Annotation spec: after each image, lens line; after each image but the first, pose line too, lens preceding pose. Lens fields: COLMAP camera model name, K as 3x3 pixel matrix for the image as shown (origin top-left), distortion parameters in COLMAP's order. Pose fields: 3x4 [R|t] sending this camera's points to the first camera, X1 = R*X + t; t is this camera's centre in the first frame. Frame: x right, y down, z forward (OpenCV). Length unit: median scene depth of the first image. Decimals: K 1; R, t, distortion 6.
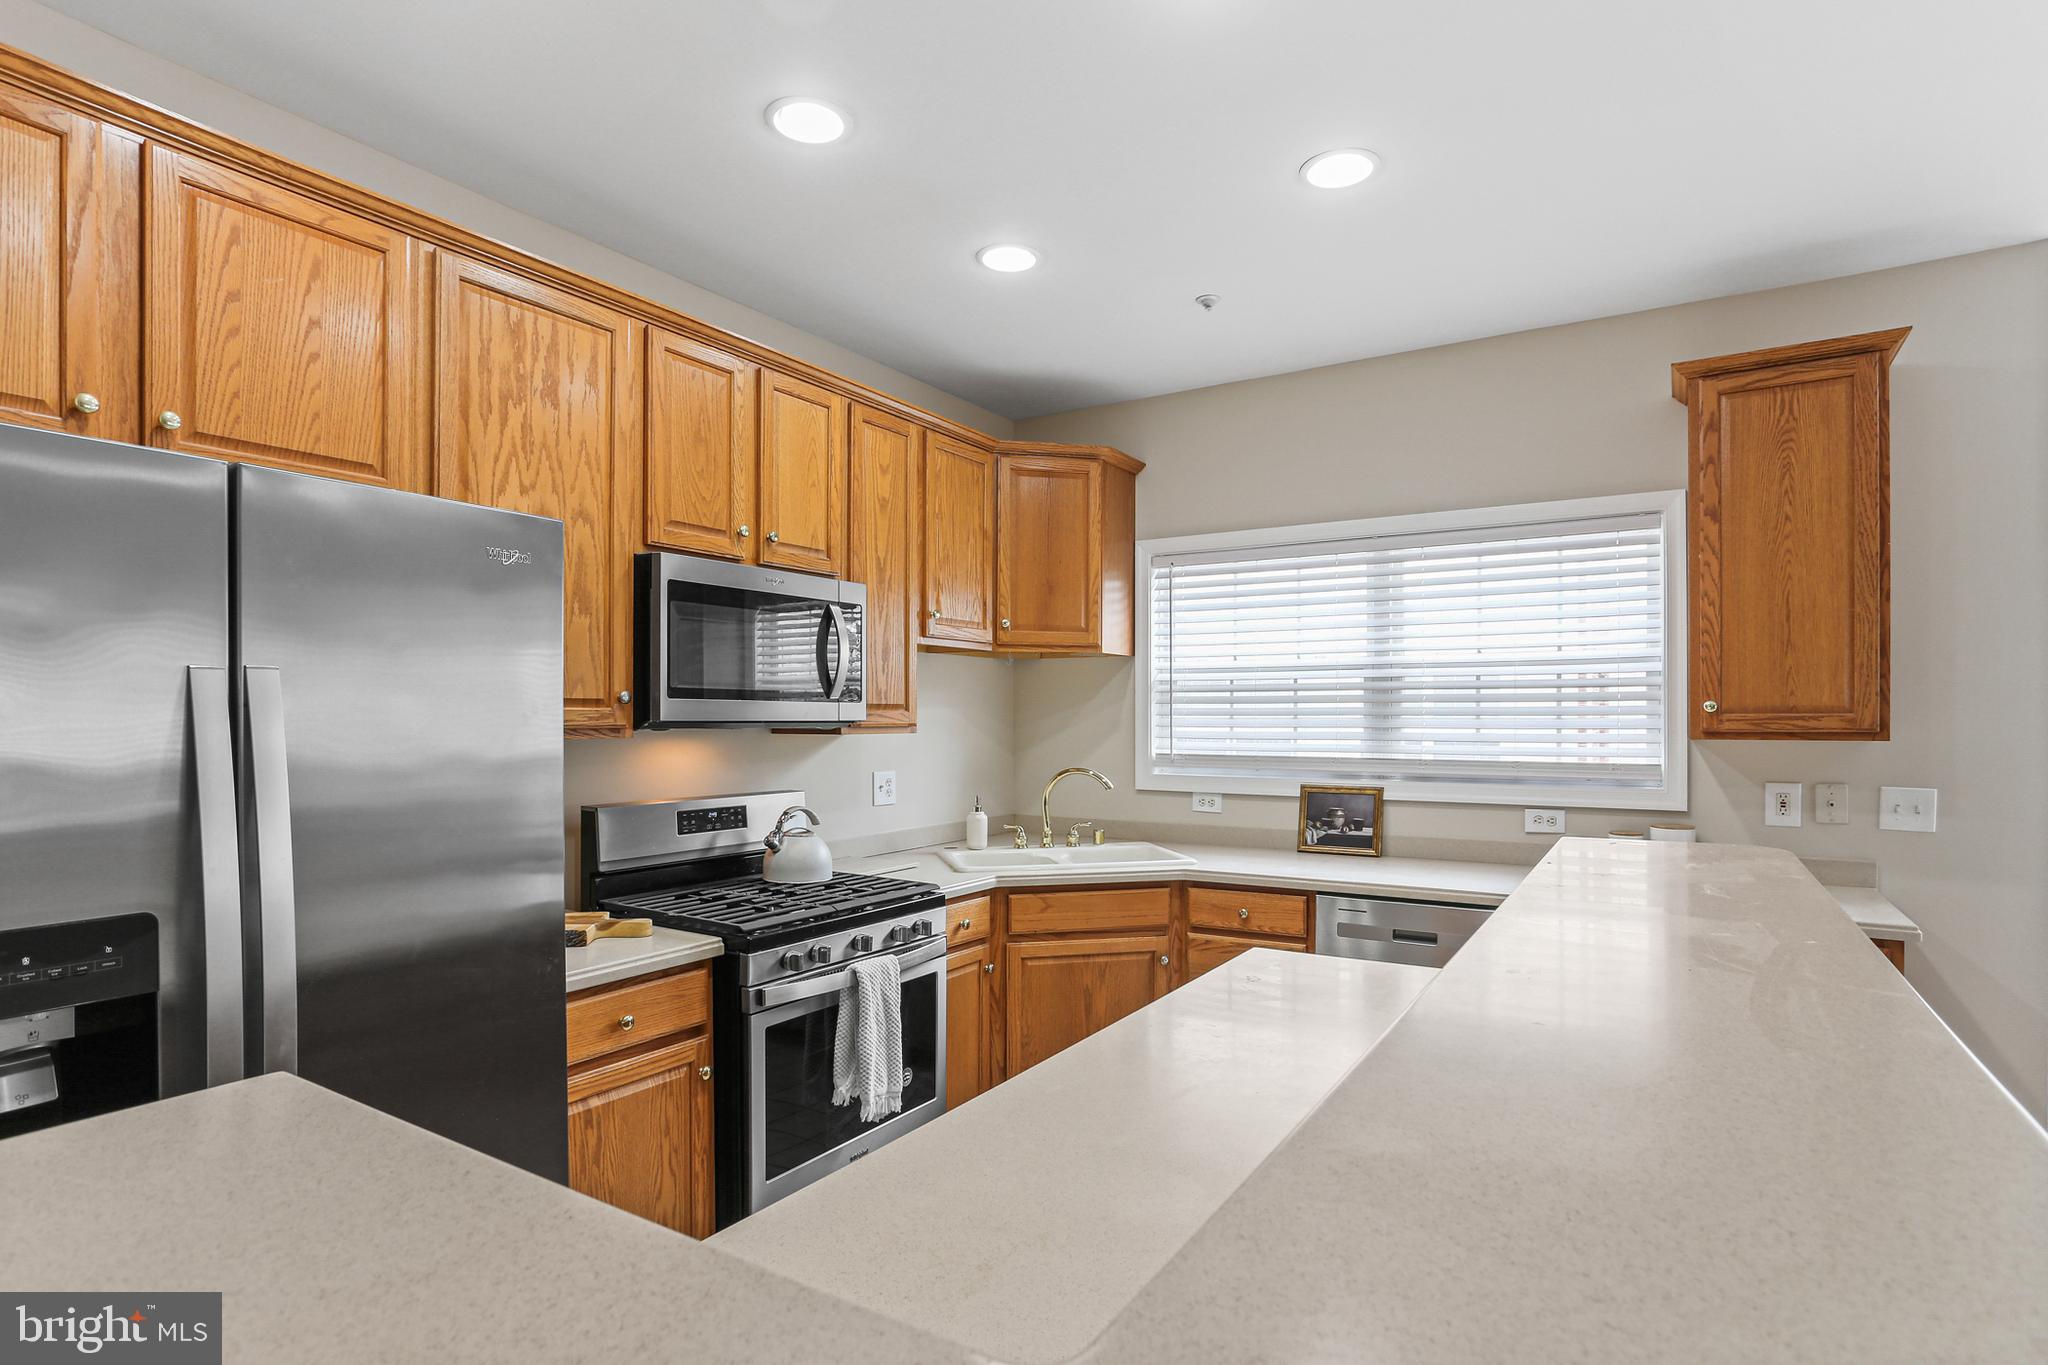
lens RADIAL K [[1058.6, 0, 1016.2], [0, 1058.6, 715.9], [0, 0, 1]] dist [-0.026388, 0.000889]
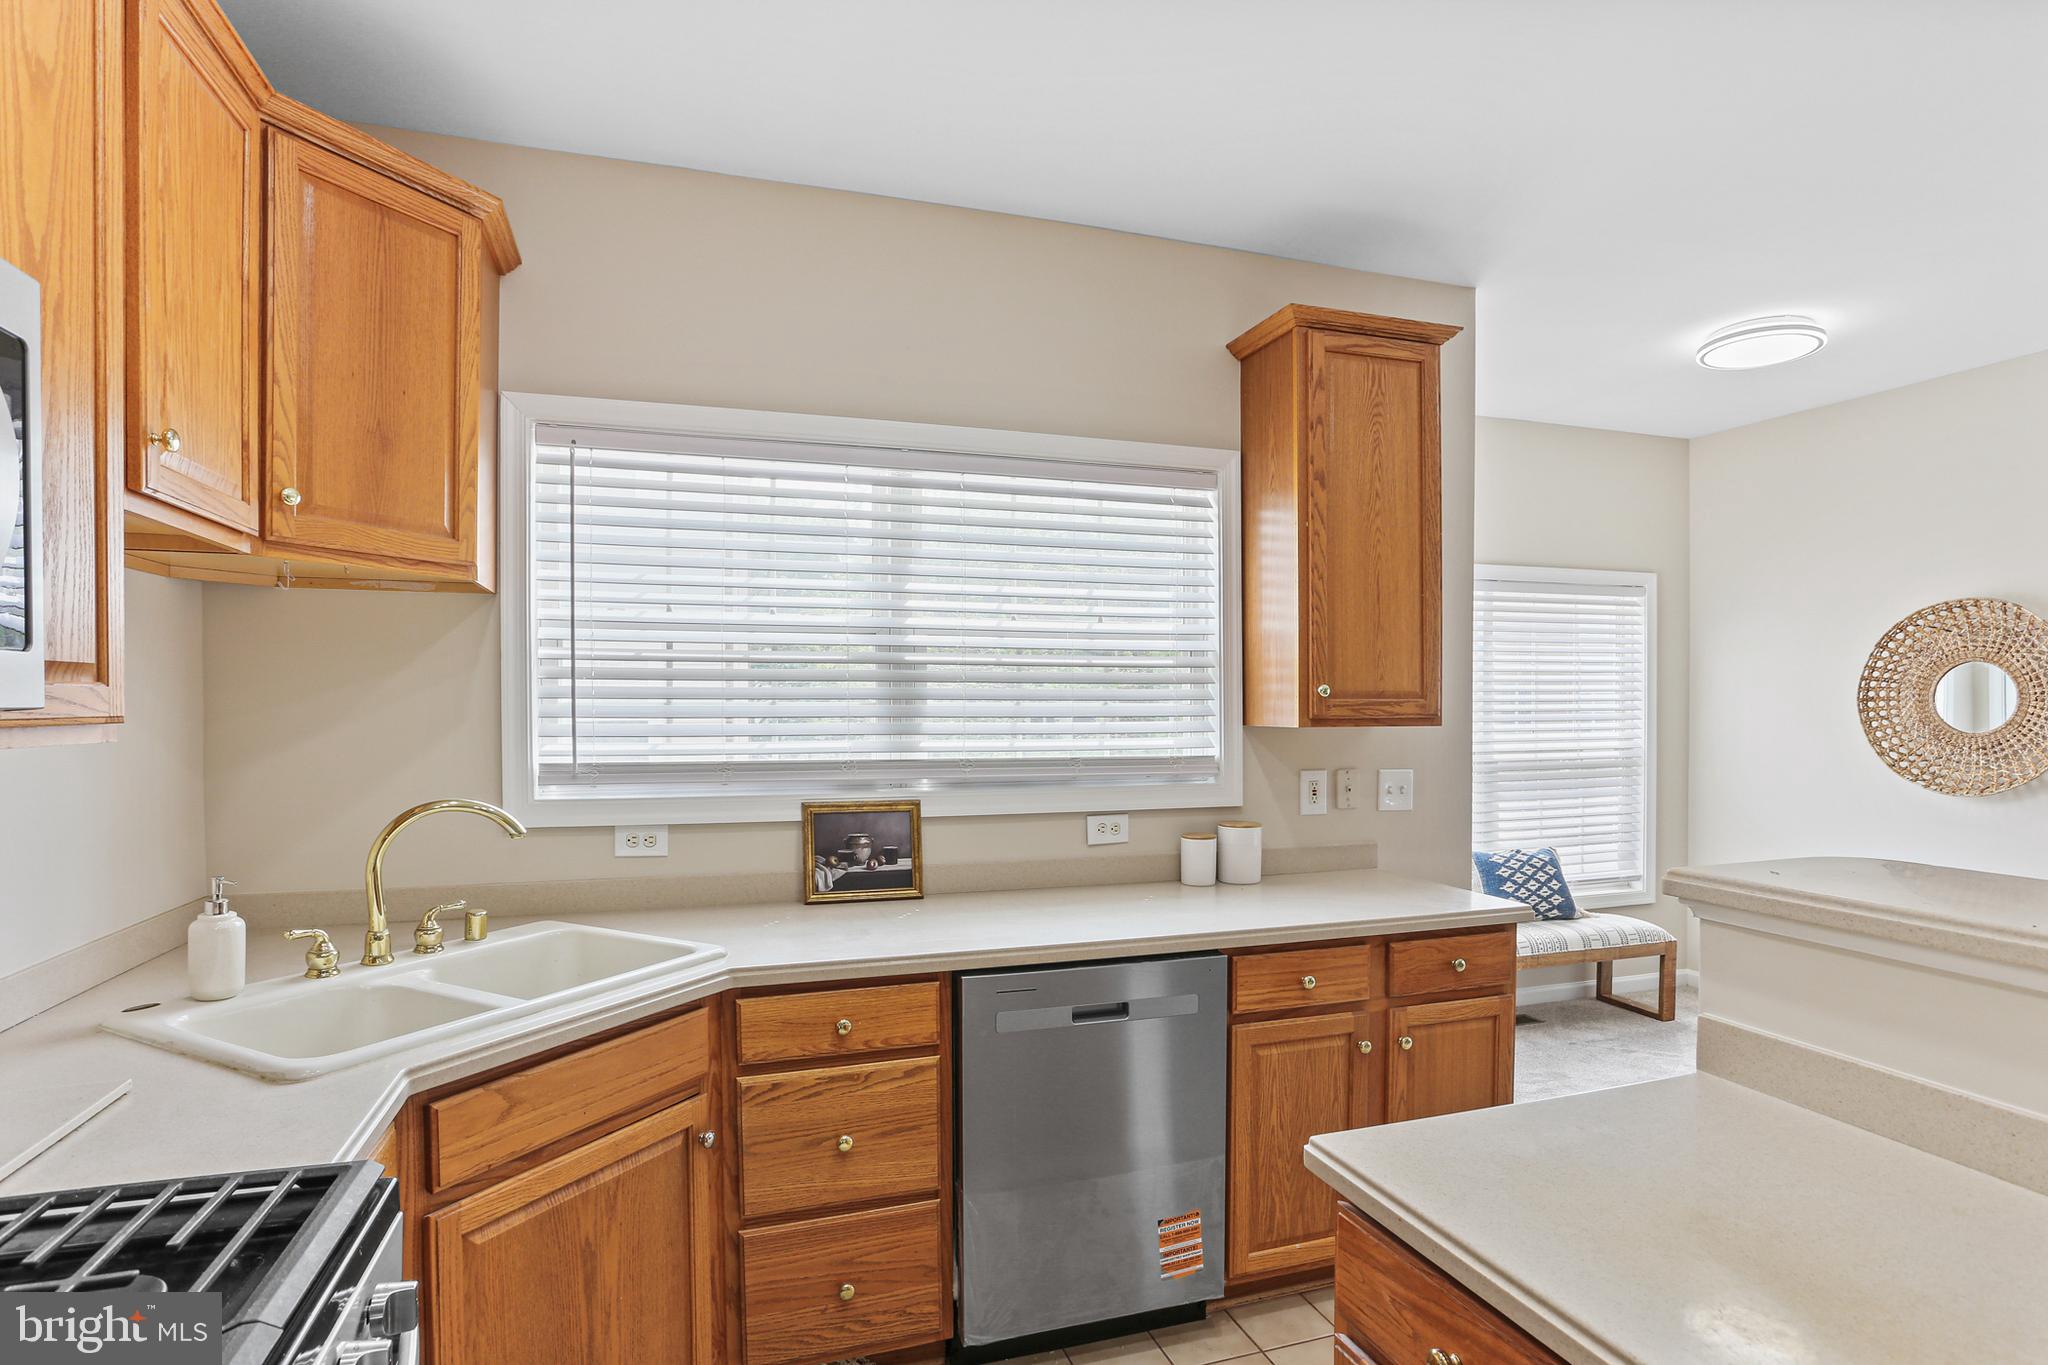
lens RADIAL K [[1067.0, 0, 1035.1], [0, 1067.0, 725.6], [0, 0, 1]] dist [-0.046868, 0.001318]
pose [[0.627346, -0.014802, 0.778600, -0.185195], [-0.001640, 0.999792, 0.020328, 0.002426], [-0.778739, -0.014030, 0.627191, 0.534138]]
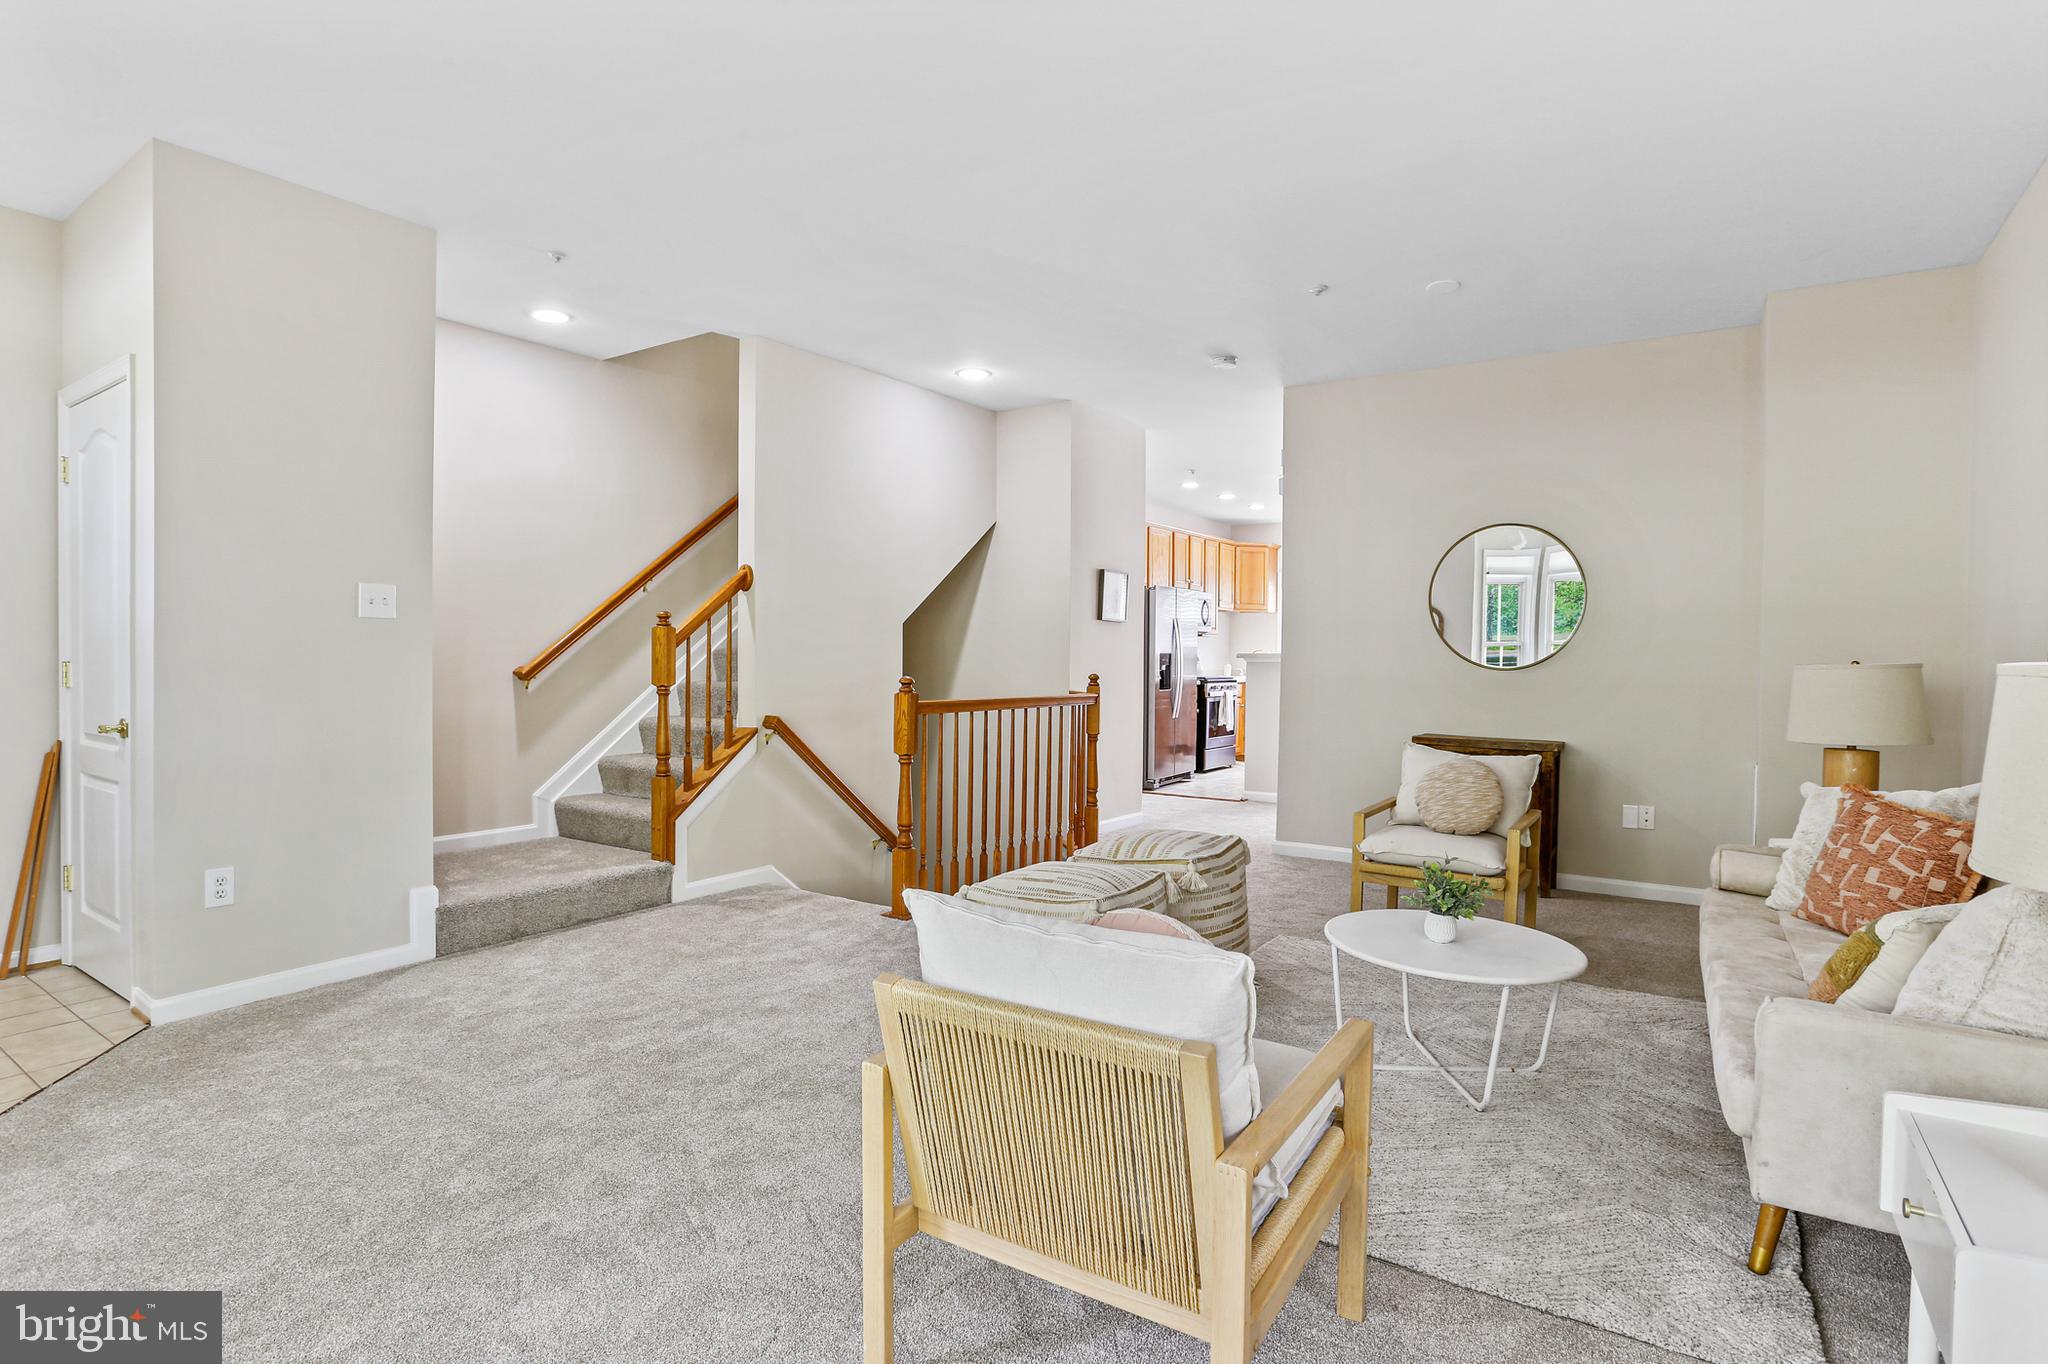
lens RADIAL K [[1001.2, 0, 1024.0], [0, 1001.2, 682.0], [0, 0, 1]] dist [-0.046861, 0.000033]
pose [[0.999318, 0.017226, -0.032665, -0.624146], [-0.016184, 0.999361, 0.031883, 0.074921], [0.033193, -0.031333, 0.998958, -2.285160]]
